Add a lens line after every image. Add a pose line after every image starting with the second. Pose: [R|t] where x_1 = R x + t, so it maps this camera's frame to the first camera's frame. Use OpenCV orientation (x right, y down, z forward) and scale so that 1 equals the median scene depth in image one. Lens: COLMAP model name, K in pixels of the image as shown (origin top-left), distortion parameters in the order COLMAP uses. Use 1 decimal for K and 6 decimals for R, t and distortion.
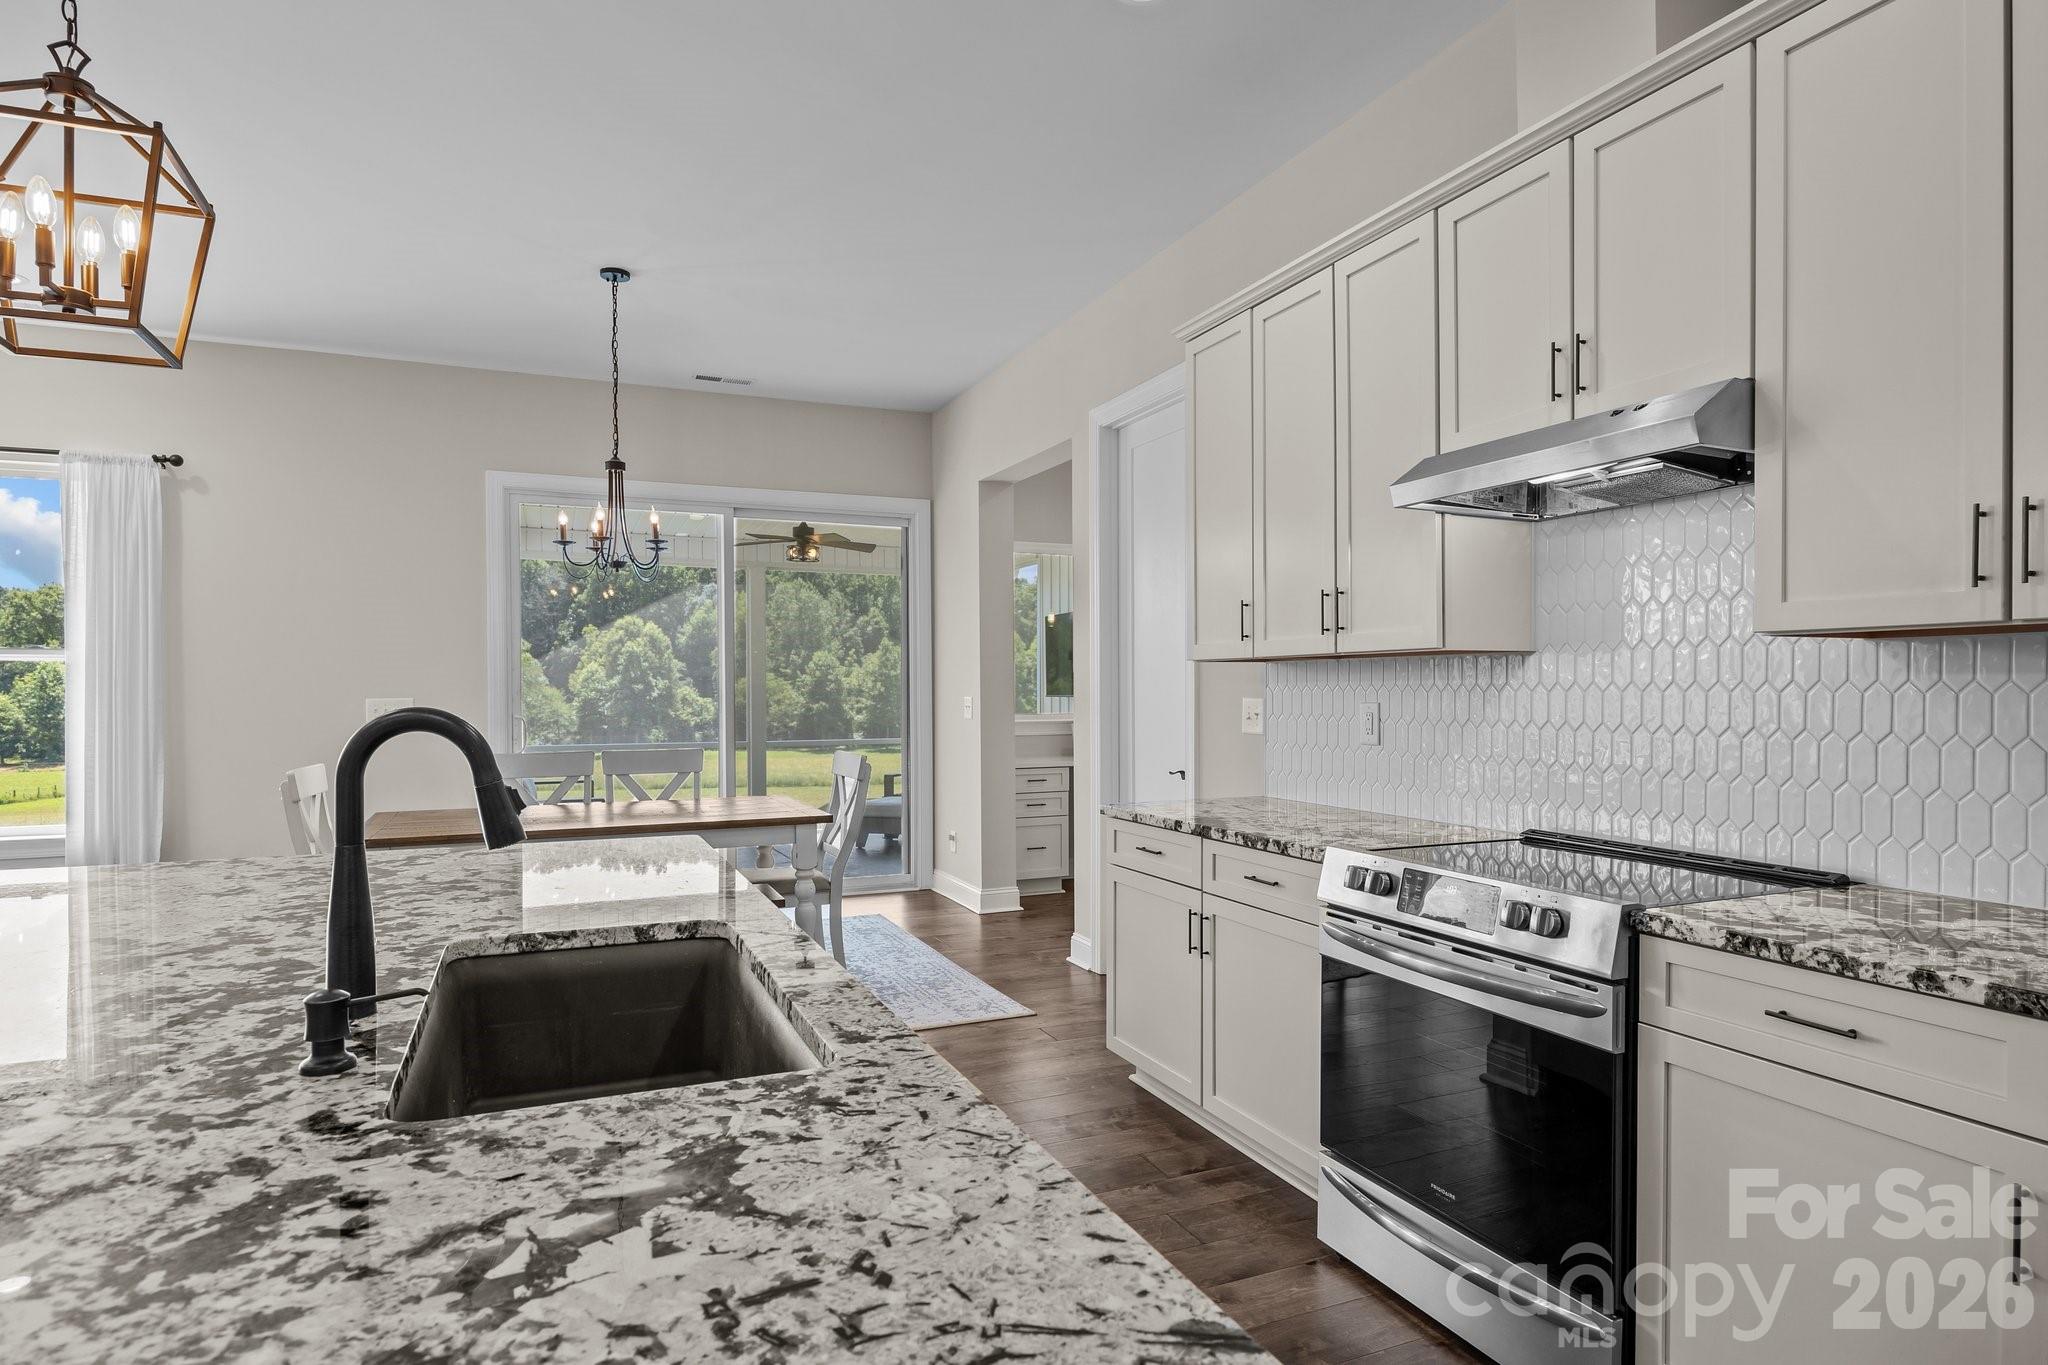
lens RADIAL K [[1119.0, 0, 1031.1], [0, 1119.0, 696.4], [0, 0, 1]] dist [-0.005229, -0.001188]
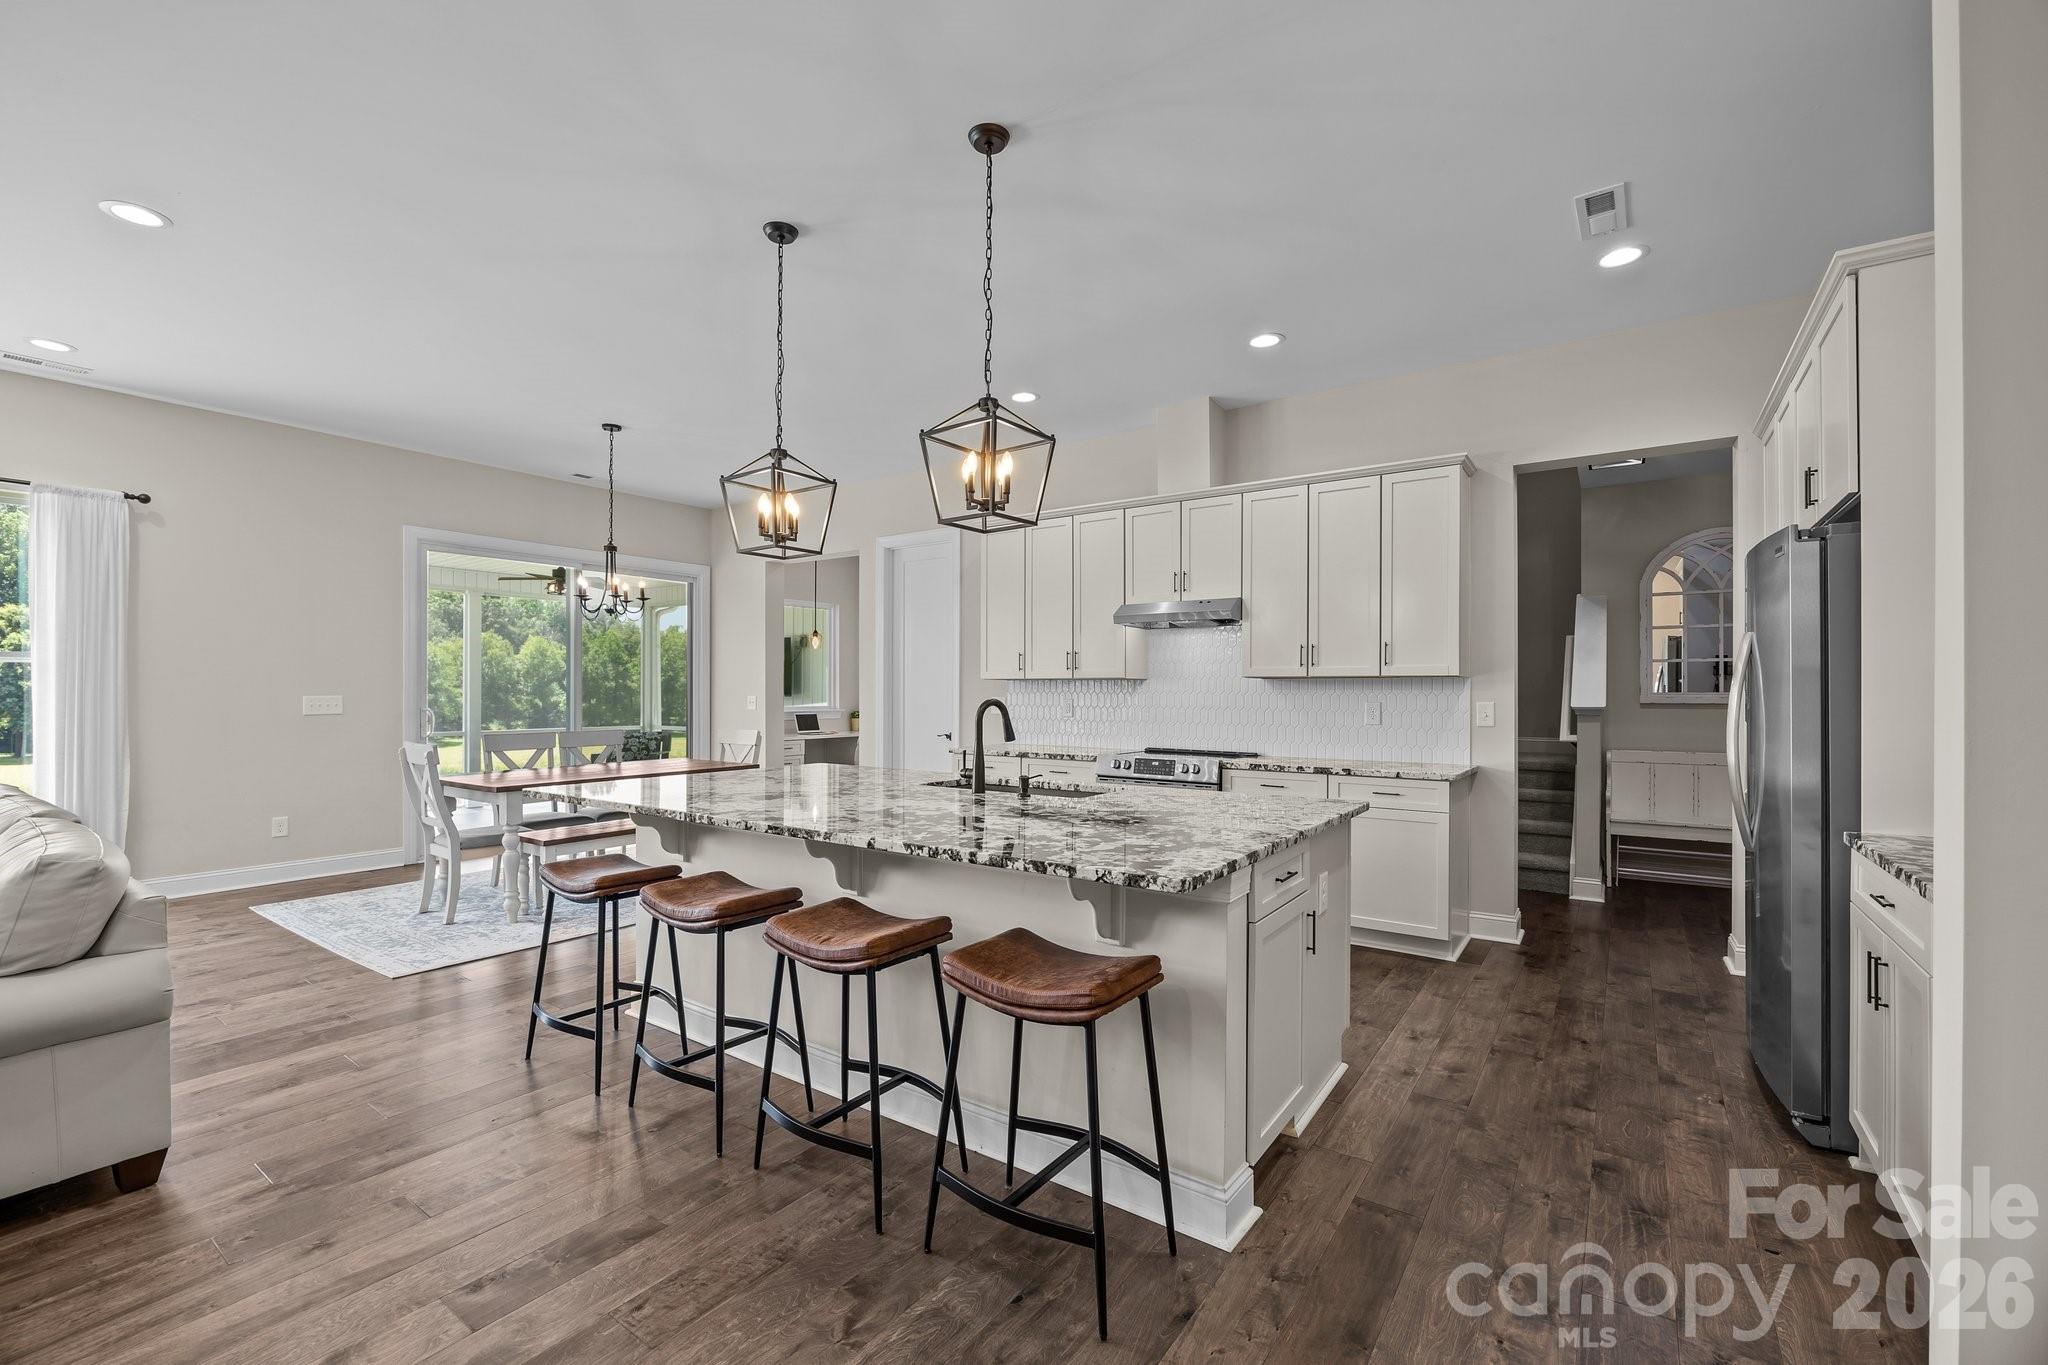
lens RADIAL K [[858.2, 0, 1032.5], [0, 858.2, 690.7], [0, 0, 1]] dist [-0.006803, -0.000669]
pose [[0.851792, 0.006530, 0.523839, -0.765887], [-0.002991, 0.999967, -0.007602, 0.002123], [-0.523871, 0.004909, 0.851783, -0.521791]]
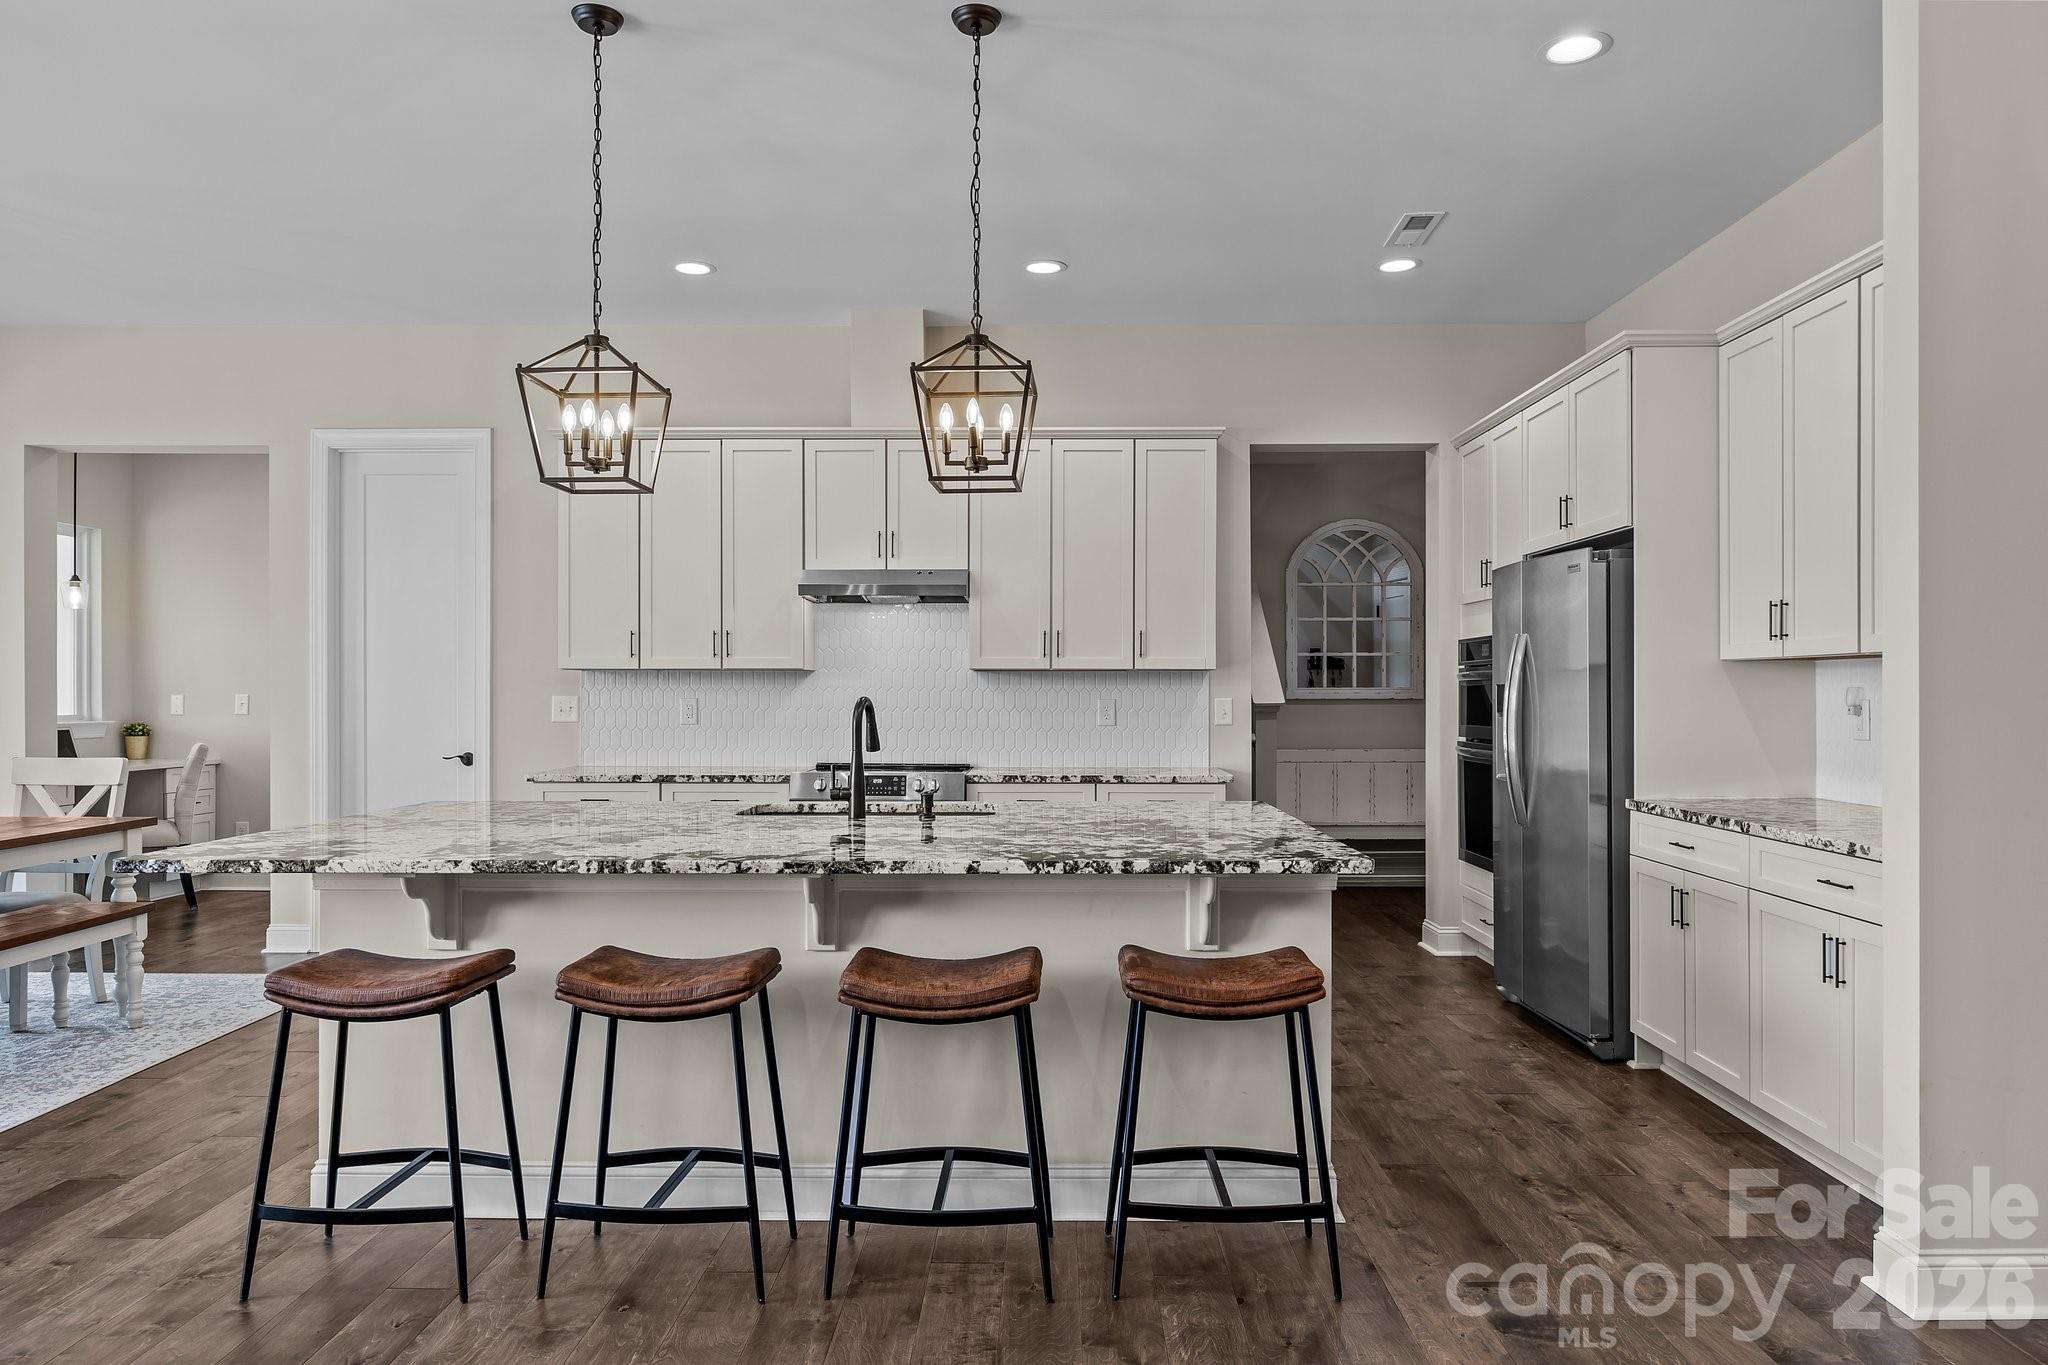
lens RADIAL K [[1304.2, 0, 1036.2], [0, 1304.2, 687.9], [0, 0, 1]] dist [0.002103, -0.006548]
pose [[0.412468, 0.004779, 0.910959, -1.338471], [0.003218, 0.999972, -0.006703, 0.004804], [-0.910966, 0.005696, 0.412442, -0.252450]]
